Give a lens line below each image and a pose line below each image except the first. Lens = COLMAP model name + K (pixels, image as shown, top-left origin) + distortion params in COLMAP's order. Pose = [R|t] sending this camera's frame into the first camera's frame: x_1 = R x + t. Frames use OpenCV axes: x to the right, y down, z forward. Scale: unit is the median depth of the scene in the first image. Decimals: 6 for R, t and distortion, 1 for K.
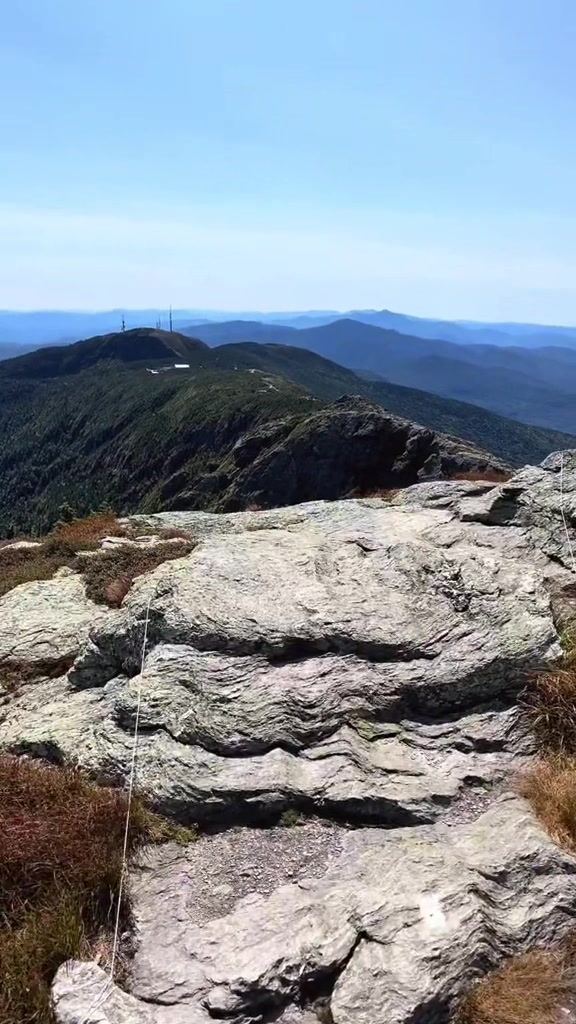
lens RADIAL K [[411.1, 0, 288.8], [0, 411.1, 512.8], [0, 0, 1]] dist [0.000163, -0.000001]
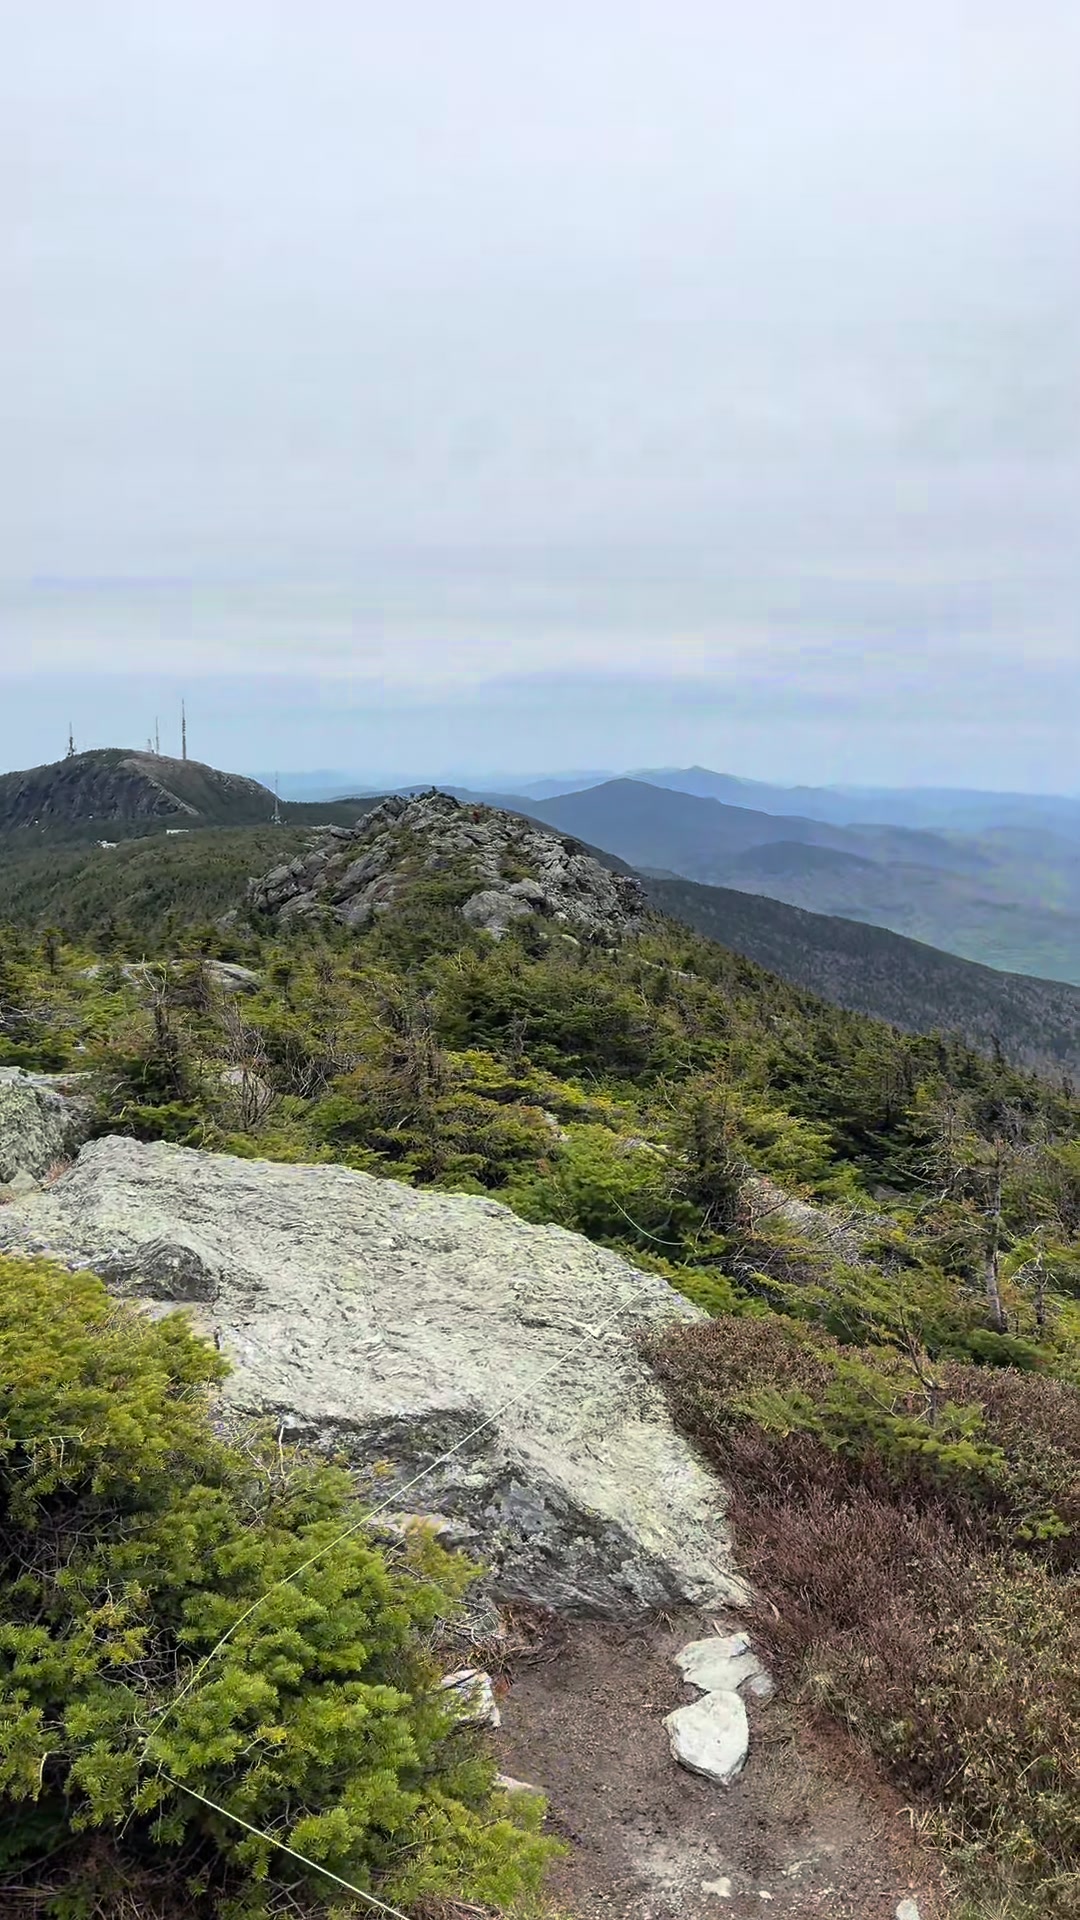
lens RADIAL K [[770.9, 0, 537.9], [0, 770.9, 963.0], [0, 0, 1]] dist [0.000163, -0.000001]
pose [[0.999990, 0.002745, 0.003562, 0.035016], [-0.001892, 0.975345, -0.220680, -0.020025], [-0.004080, 0.220671, 0.975340, 0.097491]]
